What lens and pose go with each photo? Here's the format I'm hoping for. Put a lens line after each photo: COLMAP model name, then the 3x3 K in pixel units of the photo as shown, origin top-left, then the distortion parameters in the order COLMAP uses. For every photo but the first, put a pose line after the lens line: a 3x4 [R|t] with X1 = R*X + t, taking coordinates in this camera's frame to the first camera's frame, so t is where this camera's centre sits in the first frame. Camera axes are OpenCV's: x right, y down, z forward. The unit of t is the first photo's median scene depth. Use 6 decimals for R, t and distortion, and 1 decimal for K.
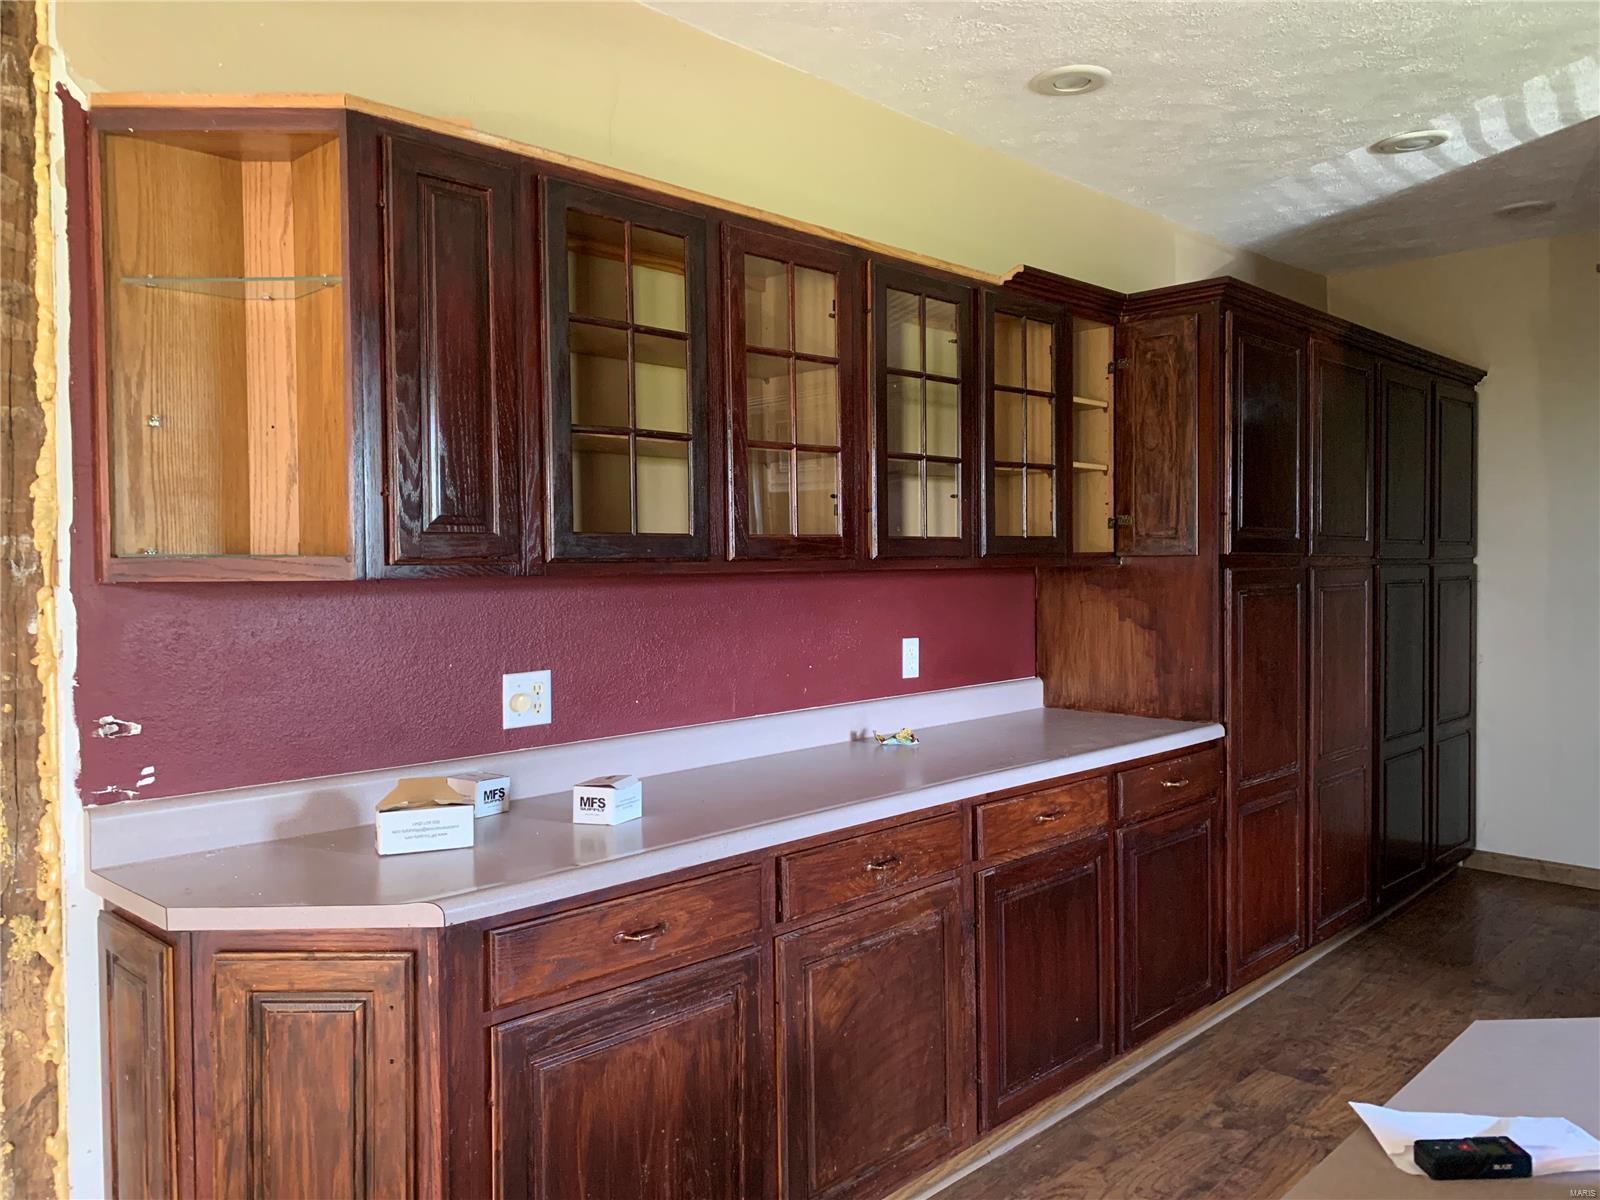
lens RADIAL K [[1244.8, 0, 800.0], [0, 1244.8, 600.0], [0, 0, 1]] dist [0.094547, -0.131236]
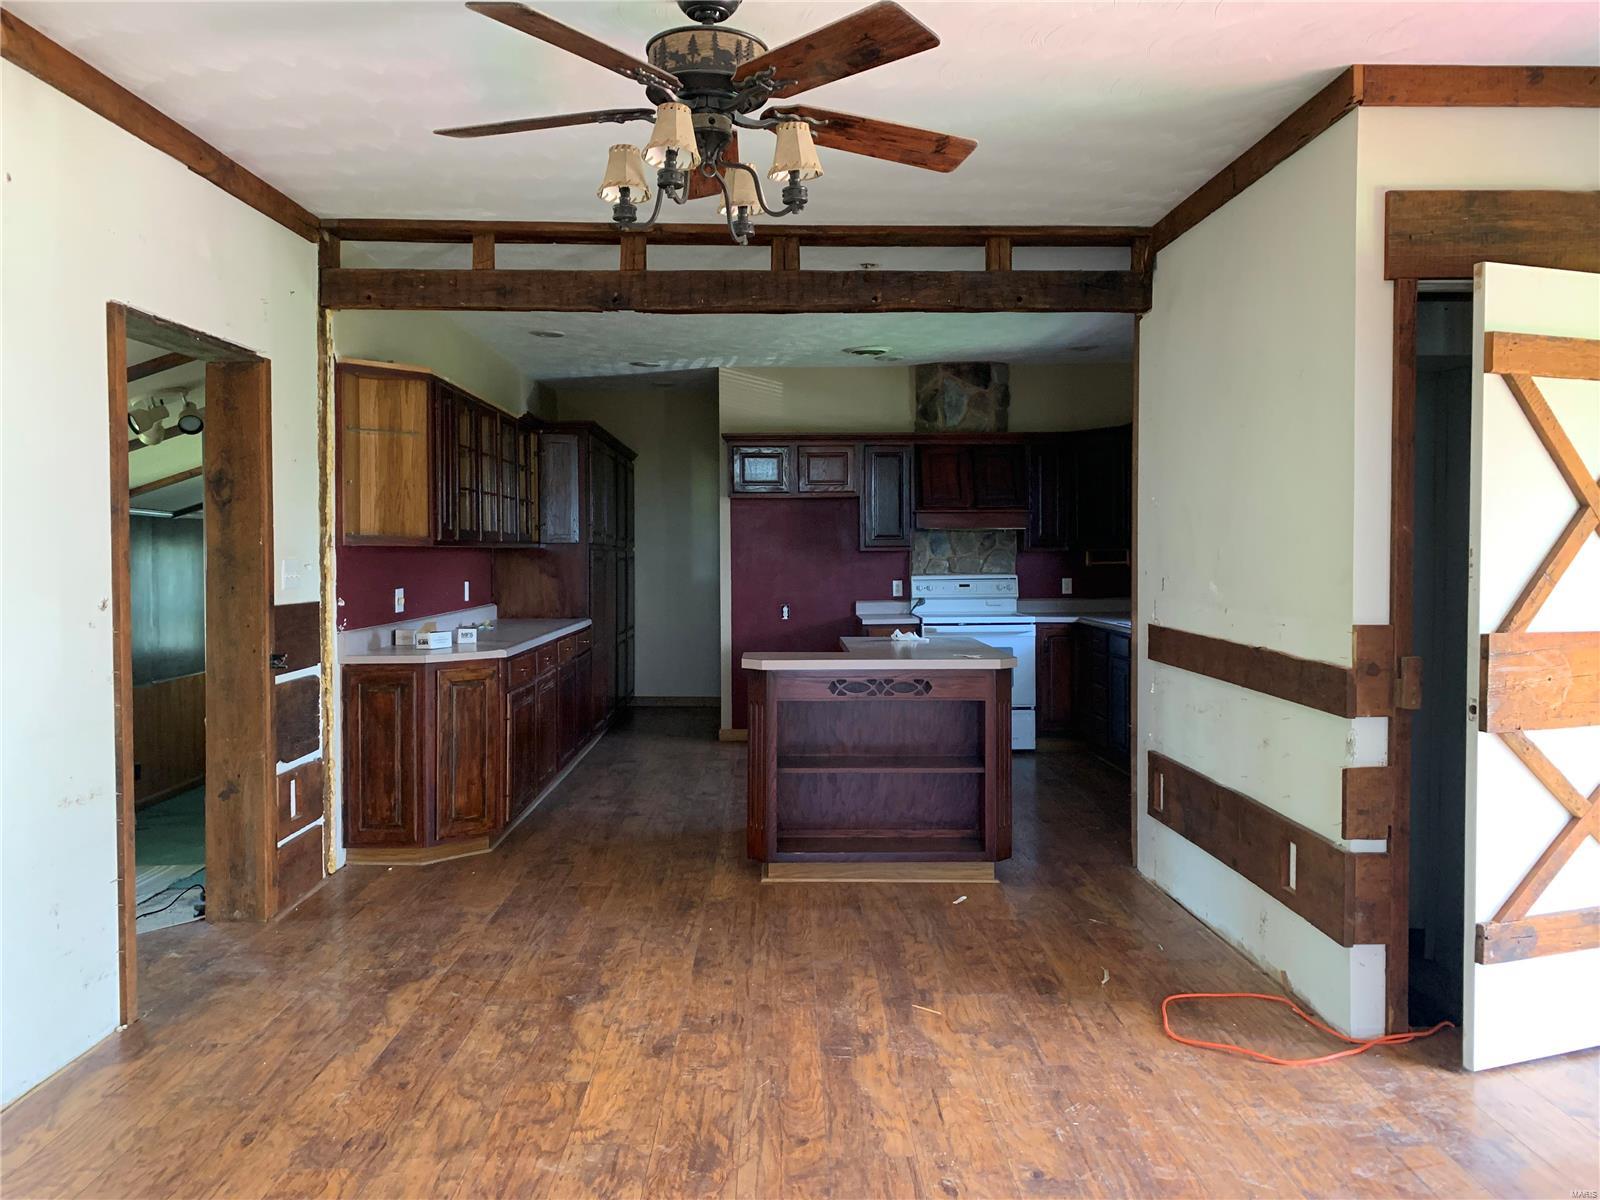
lens RADIAL K [[1244.8, 0, 800.0], [0, 1244.8, 600.0], [0, 0, 1]] dist [0.094547, -0.131236]
pose [[0.712671, -0.024609, 0.701067, -0.906137], [0.026450, 0.999616, 0.008201, 0.055188], [-0.701000, 0.012698, 0.713049, -0.796134]]
